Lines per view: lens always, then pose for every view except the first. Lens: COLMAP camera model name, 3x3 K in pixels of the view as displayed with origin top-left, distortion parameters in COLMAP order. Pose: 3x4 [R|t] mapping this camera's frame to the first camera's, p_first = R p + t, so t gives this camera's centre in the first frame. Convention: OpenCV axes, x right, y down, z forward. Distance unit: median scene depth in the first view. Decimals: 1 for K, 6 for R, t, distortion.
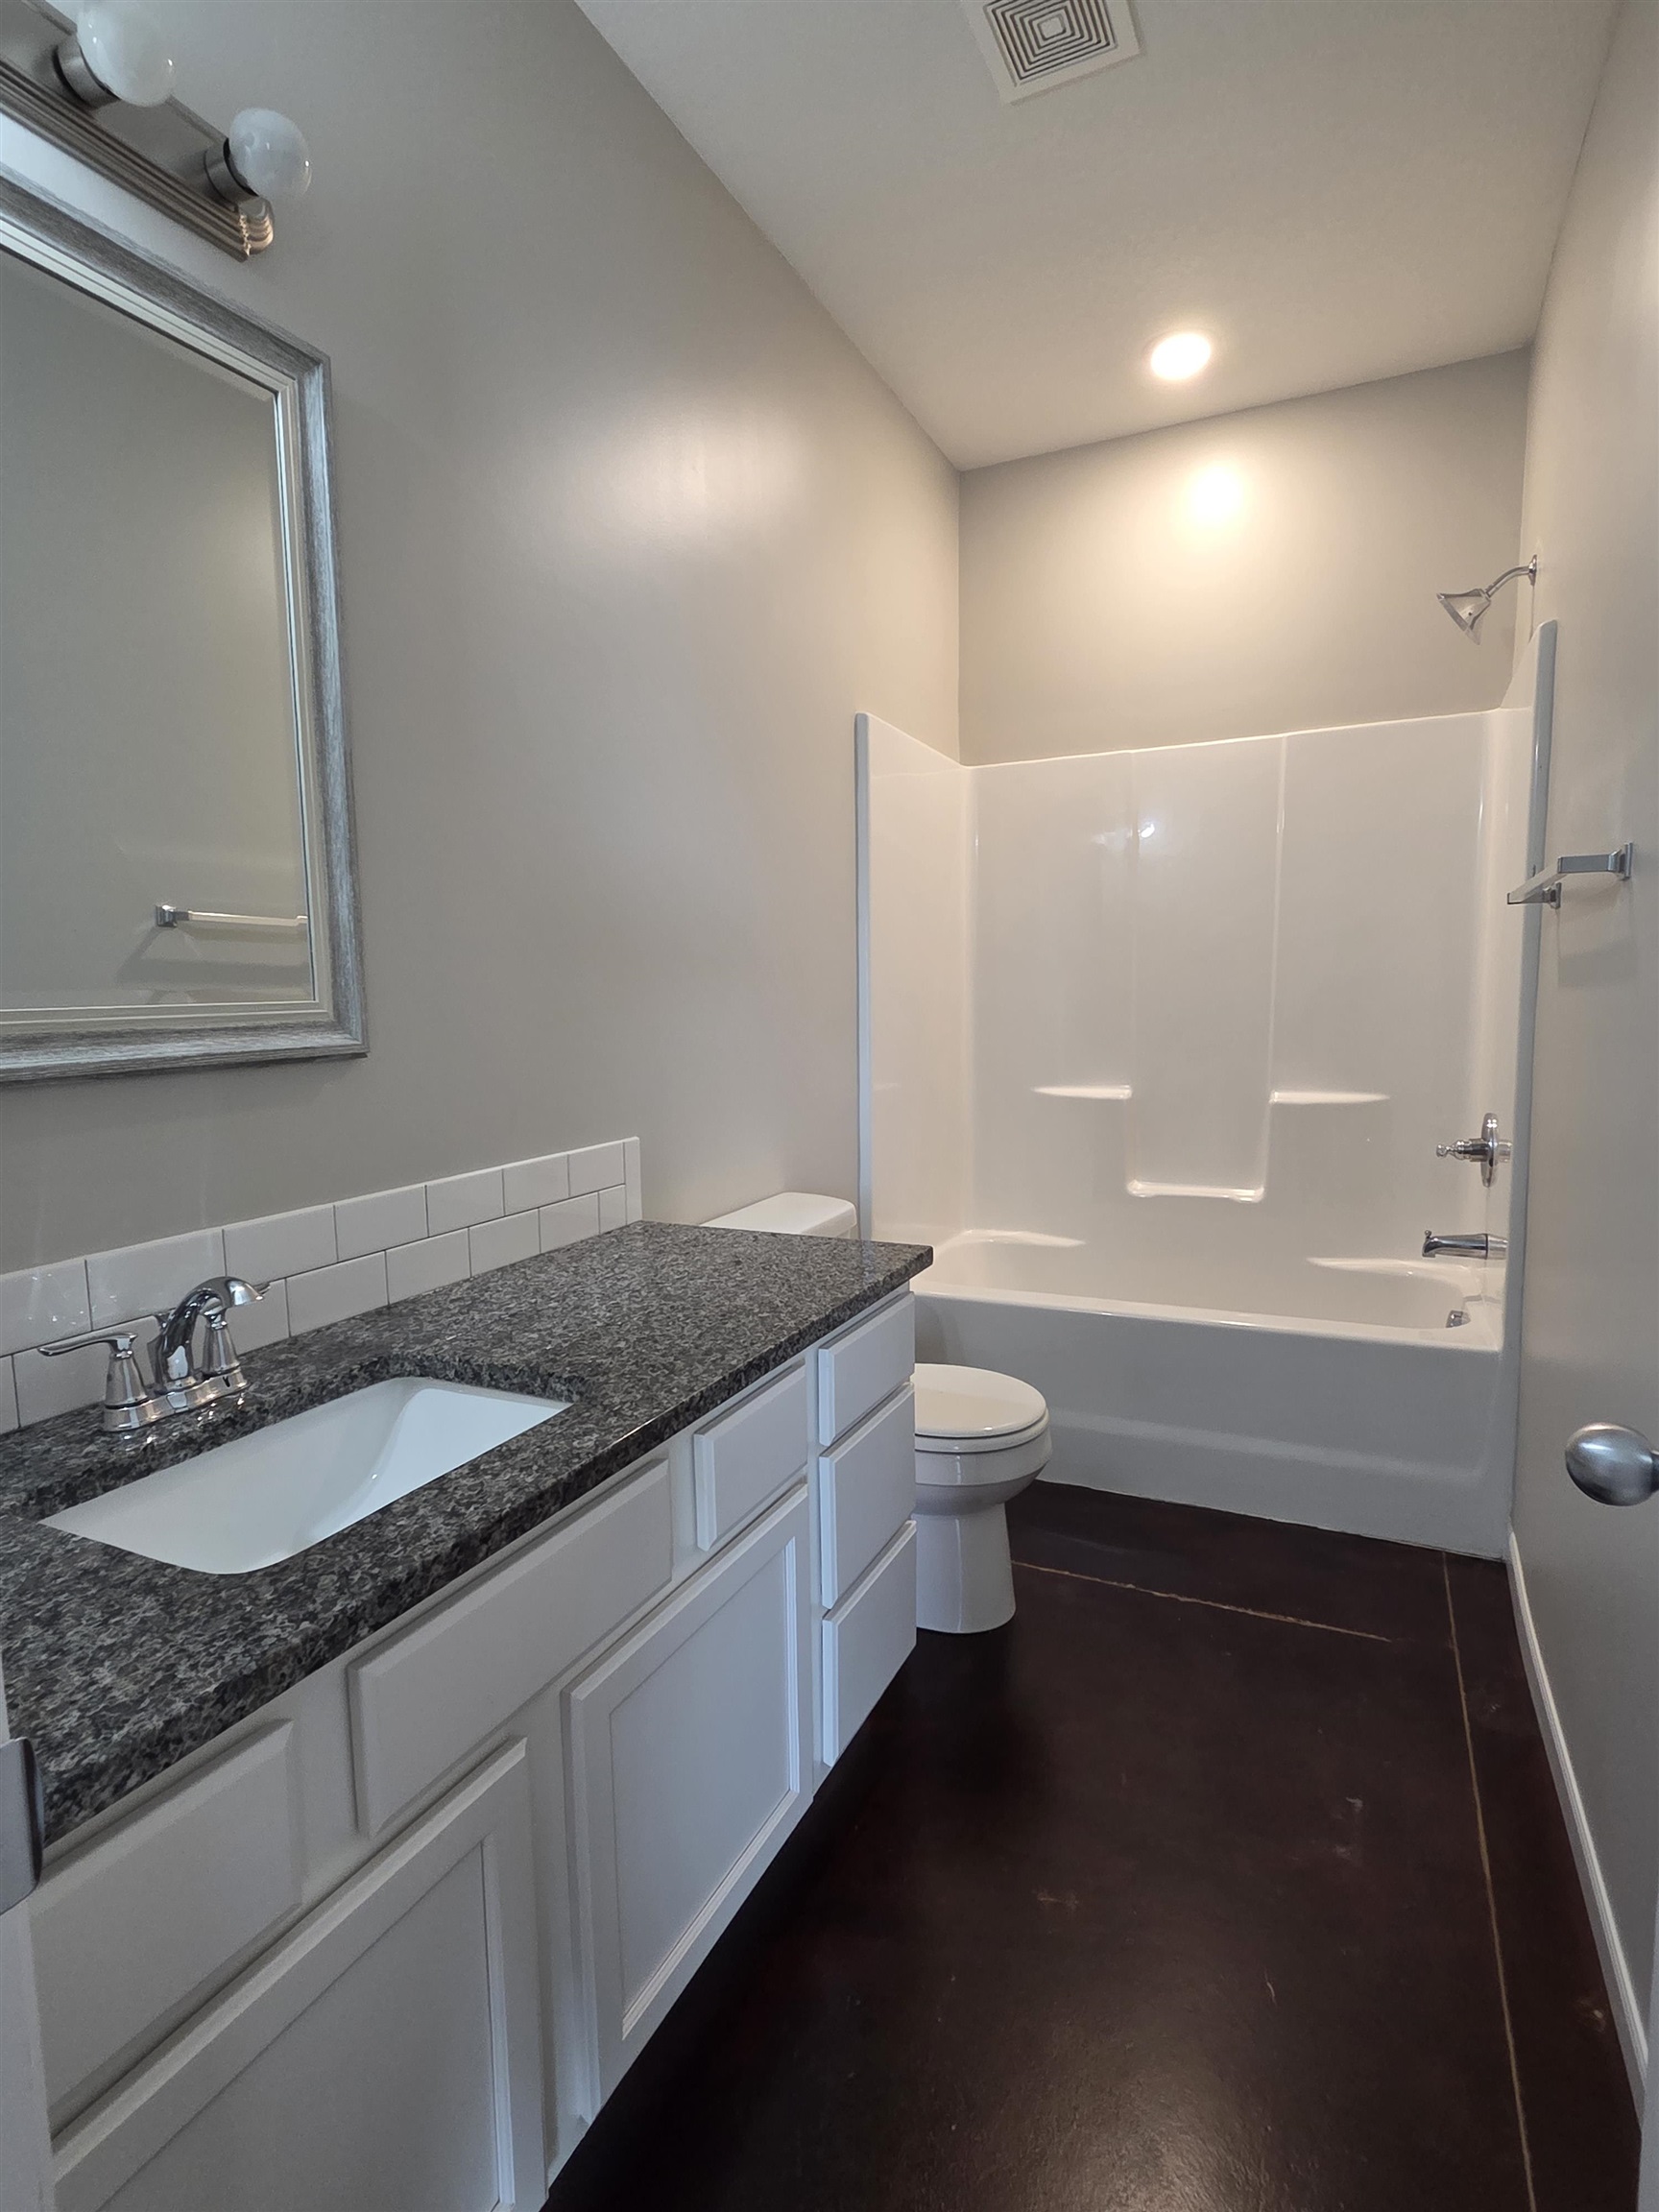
lens RADIAL K [[1096.9, 0, 845.8], [0, 1096.9, 1108.6], [0, 0, 1]] dist [0.005516, -0.000458]
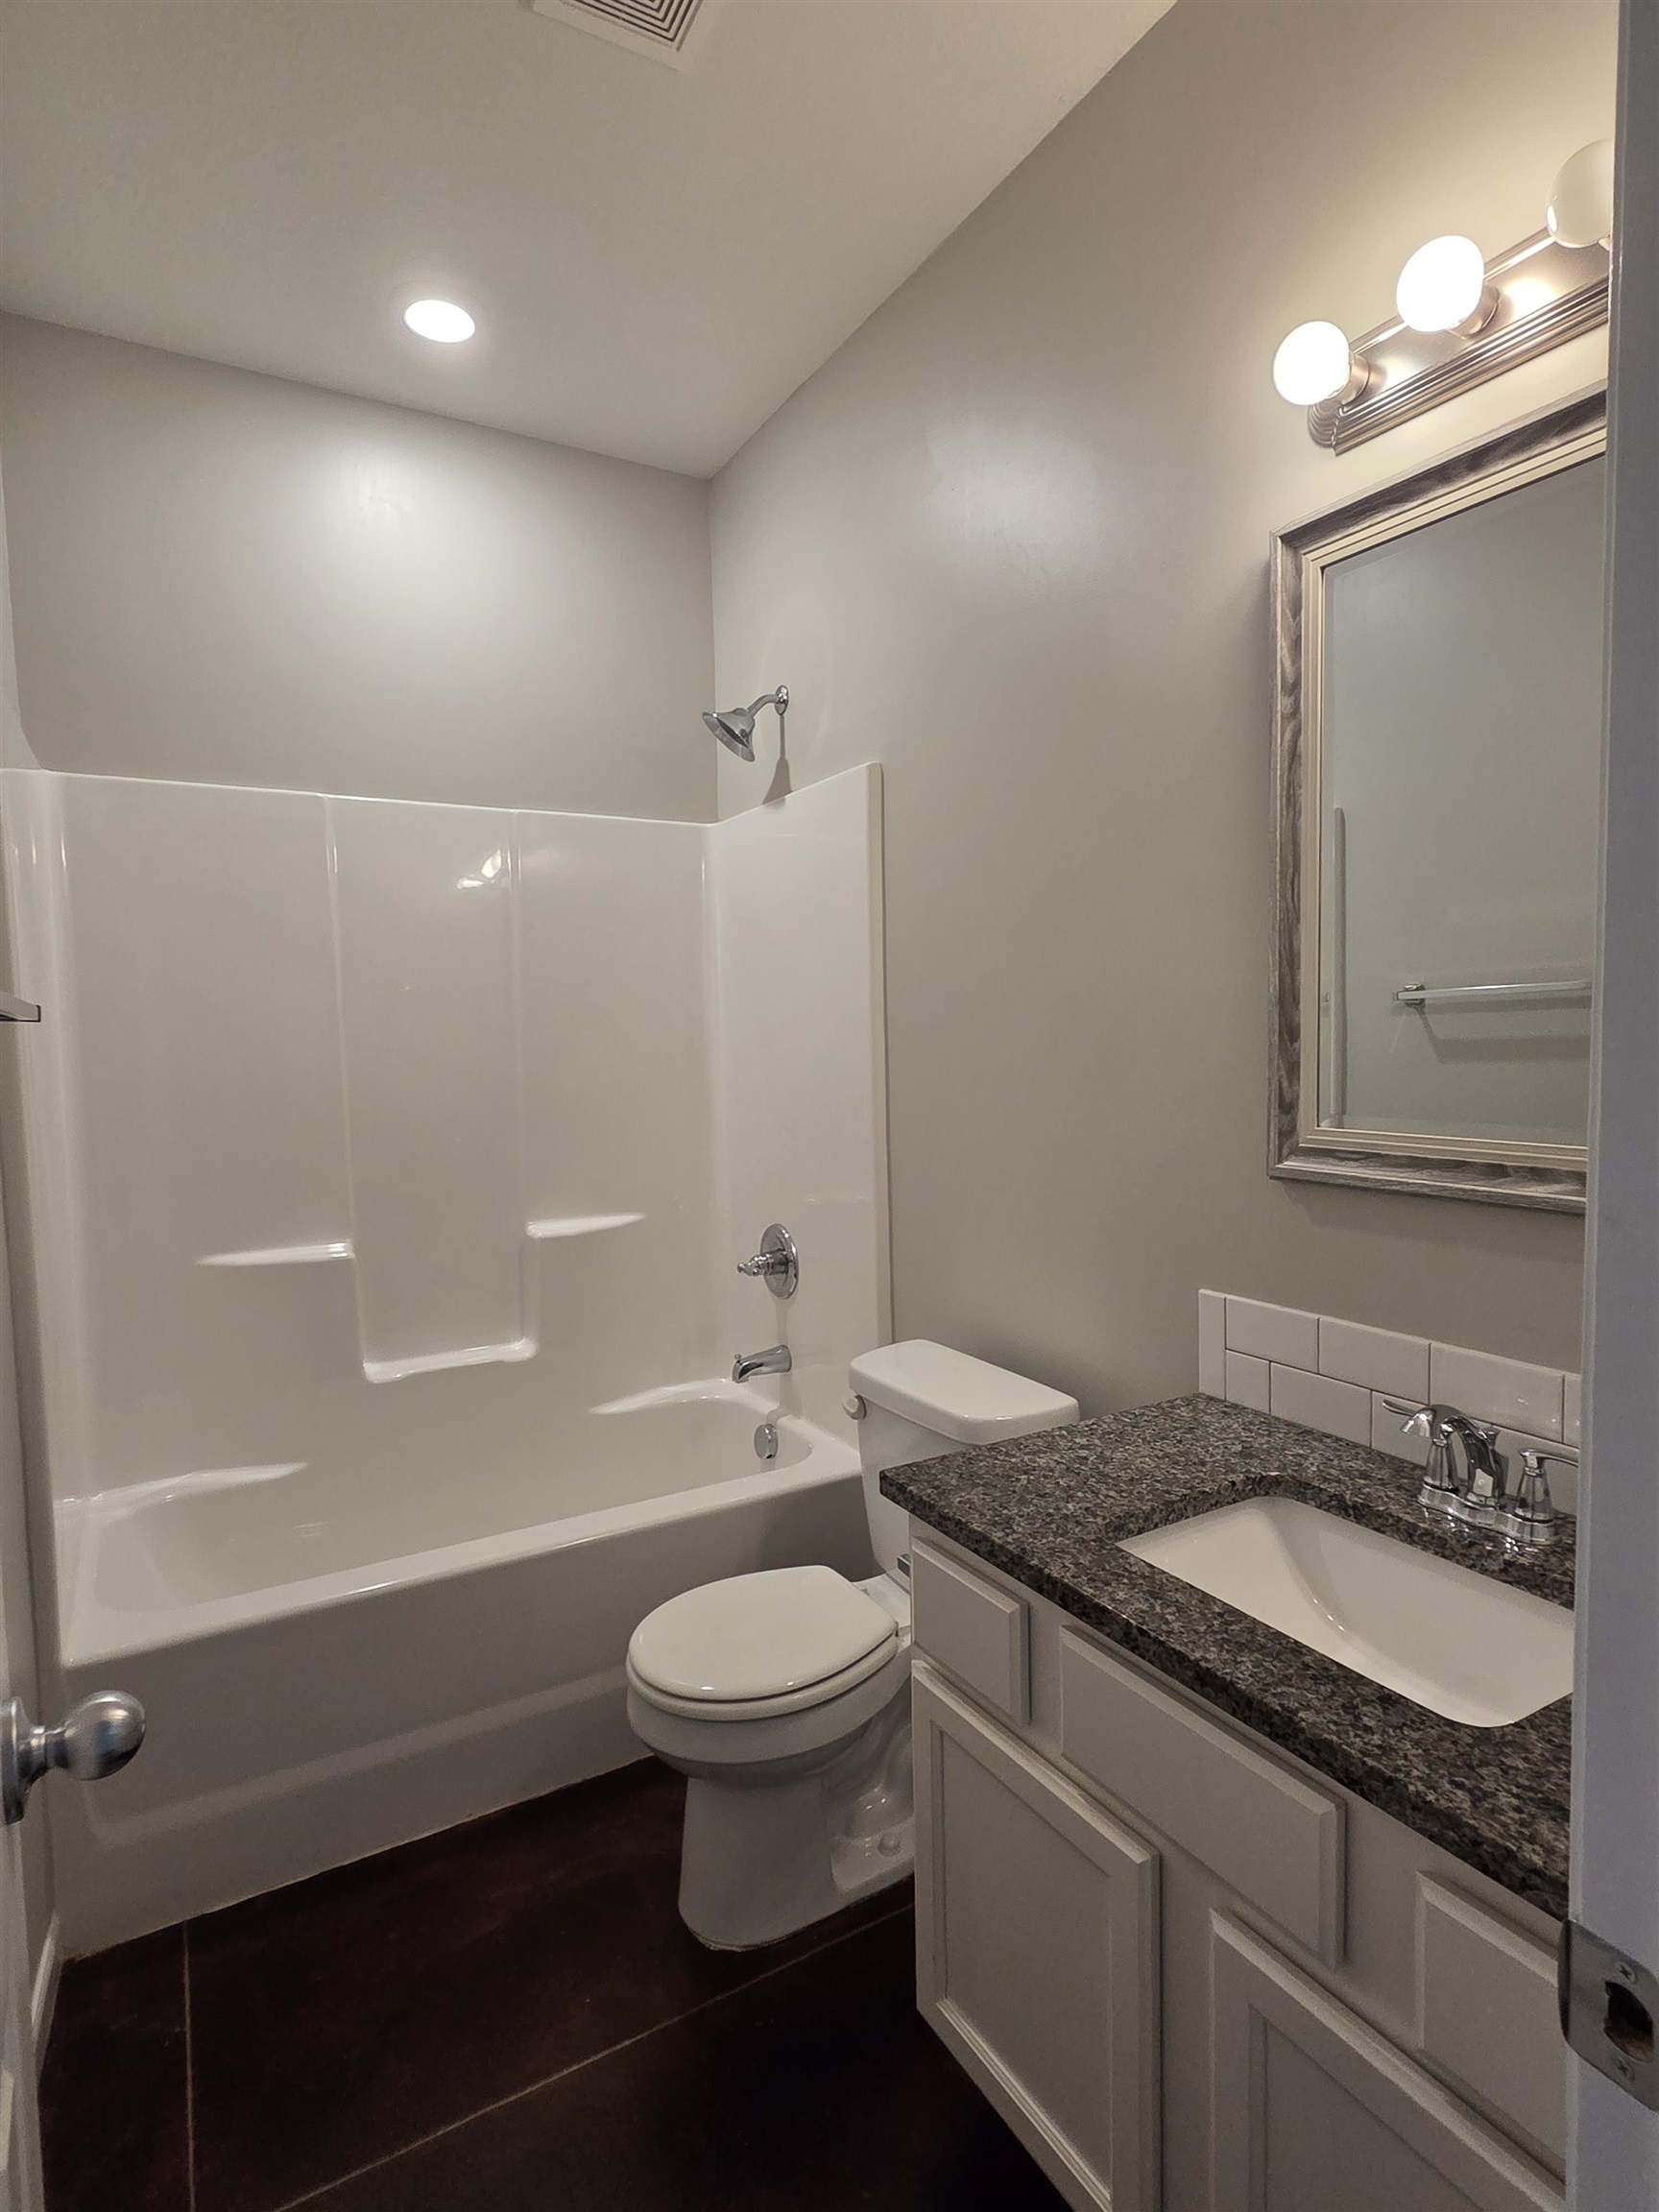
lens RADIAL K [[1159.7, 0, 836.5], [0, 1159.7, 1116.3], [0, 0, 1]] dist [0.003817, -0.002155]
pose [[0.561813, -0.047302, 0.825911, -0.251360], [0.097682, 0.995173, -0.009451, -0.078413], [-0.821477, 0.085986, 0.563721, 0.343677]]
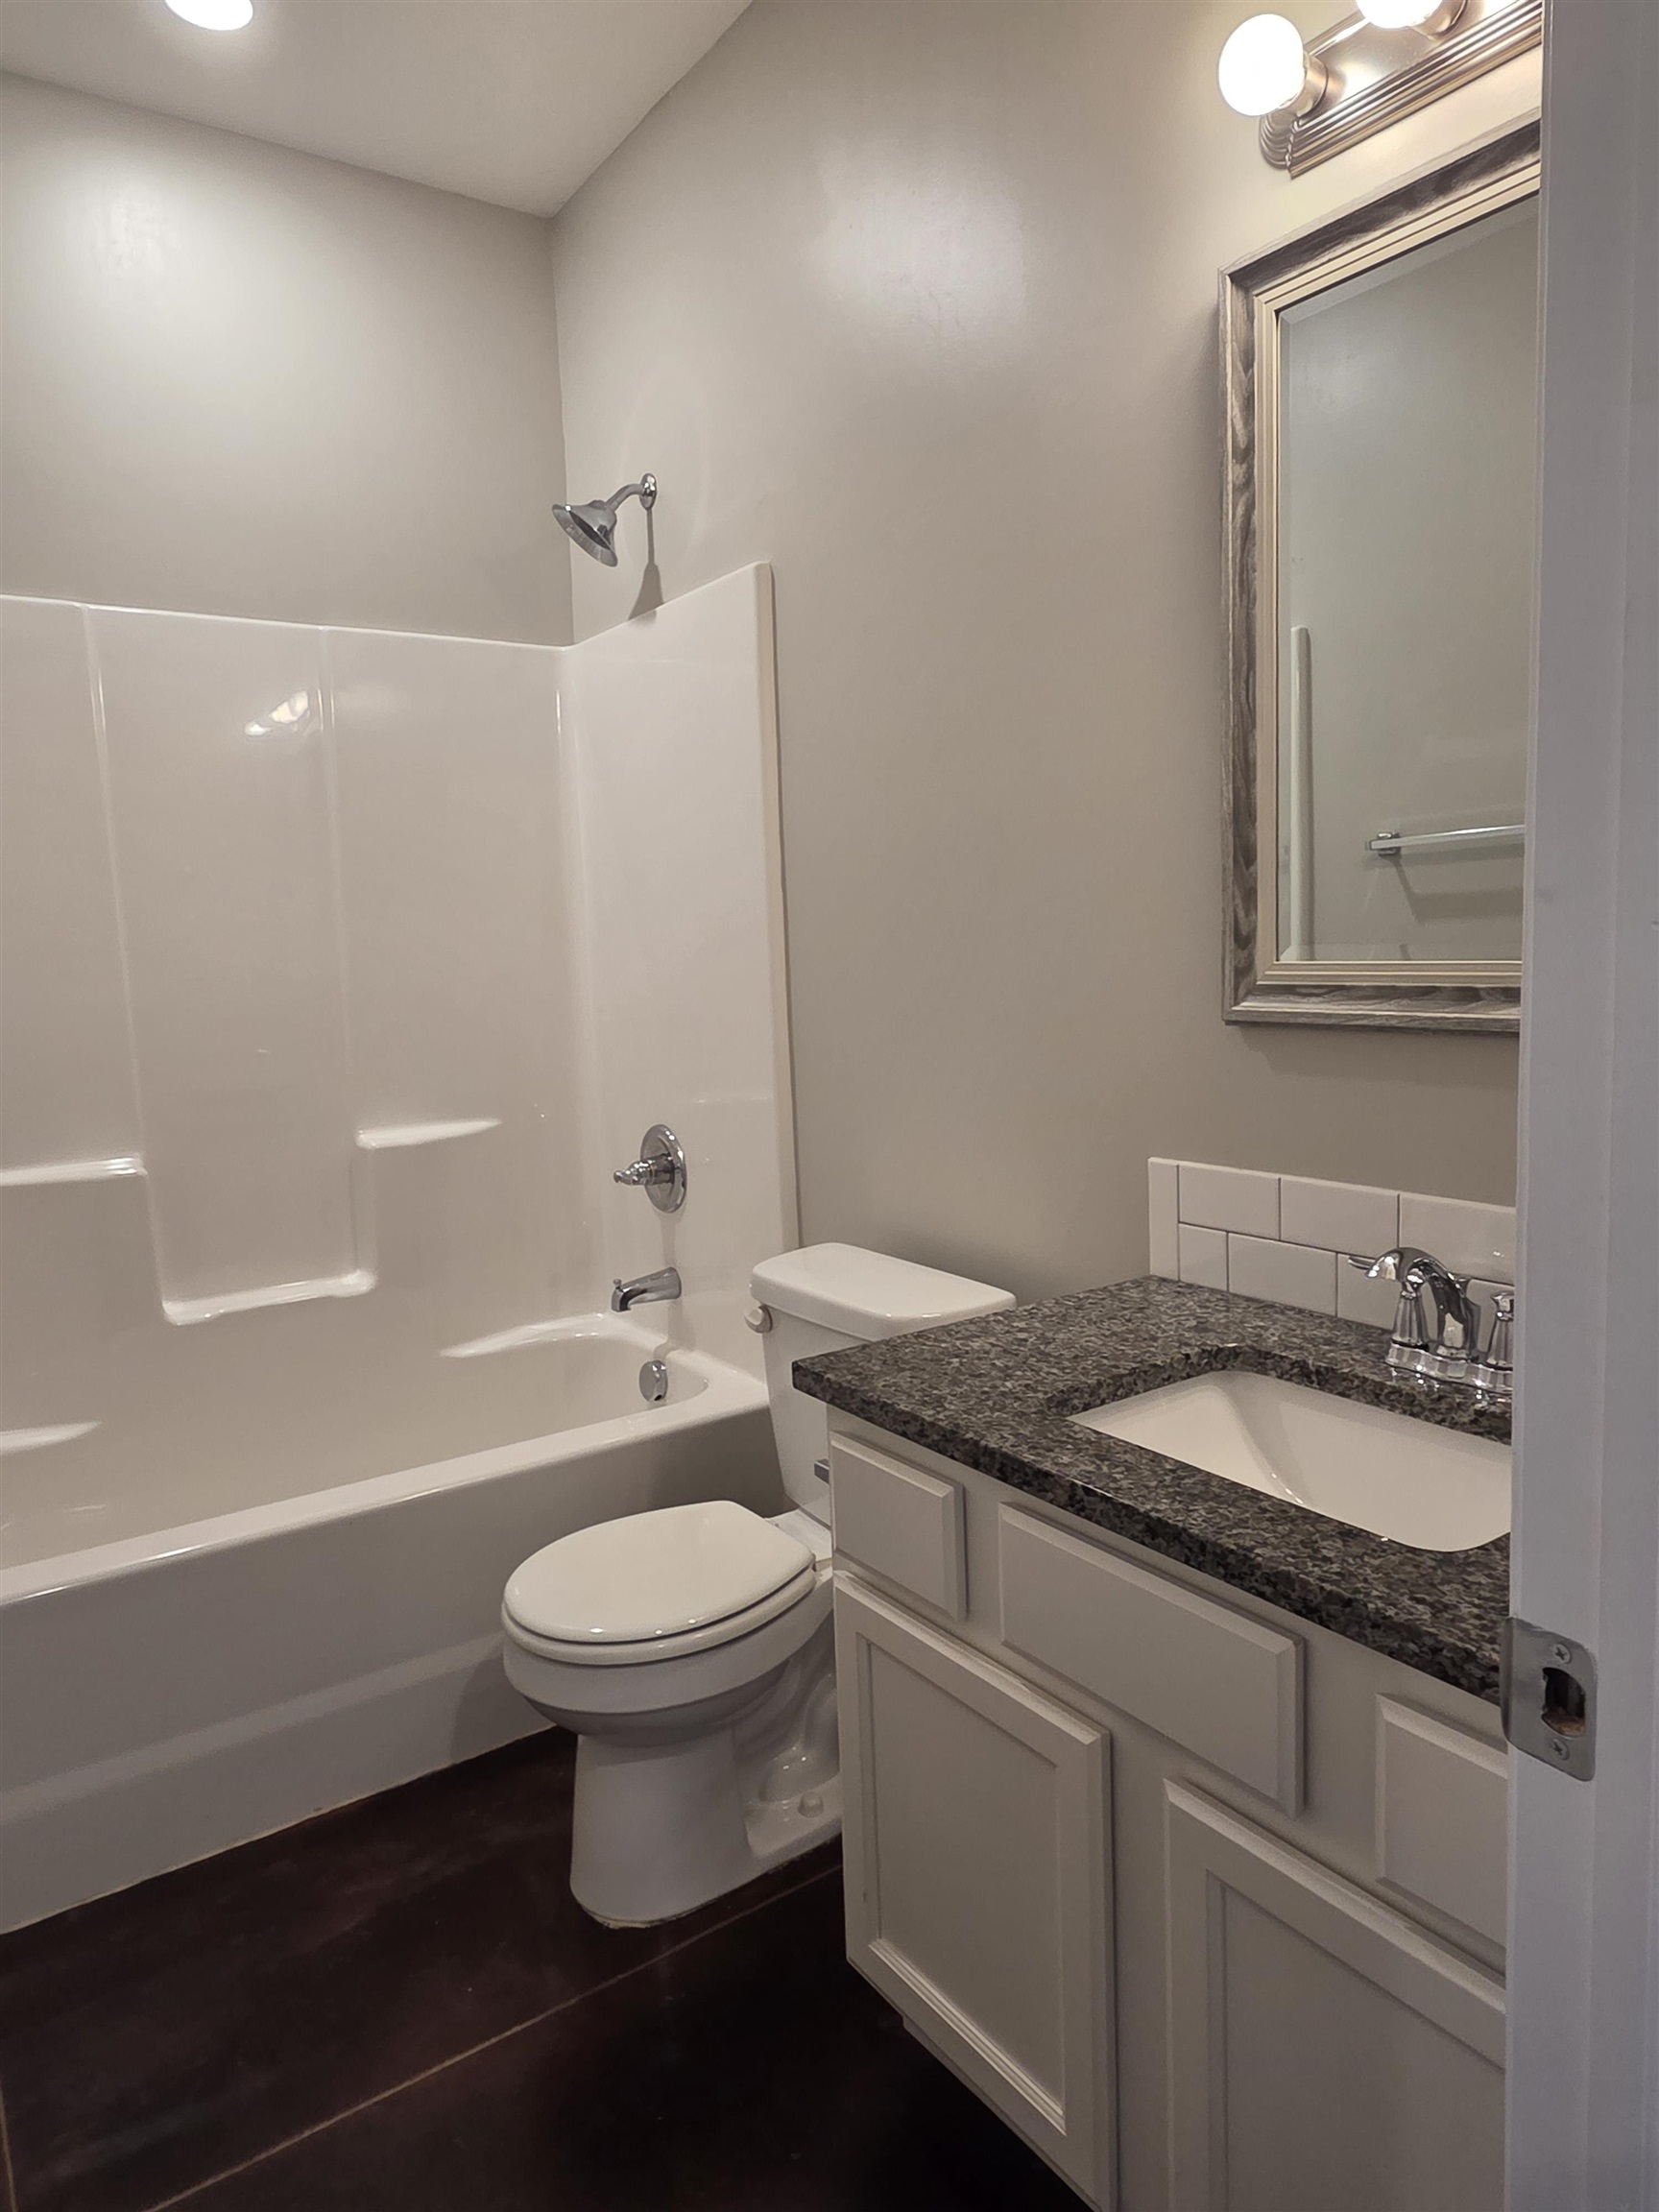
lens RADIAL K [[1404.0, 0, 826.5], [0, 1404.0, 1106.5], [0, 0, 1]] dist [0.000090, 0.000494]
pose [[0.496917, -0.097130, 0.862345, -0.278912], [0.119769, 0.991883, 0.042704, -0.041053], [-0.859493, 0.082062, 0.504516, 0.336637]]
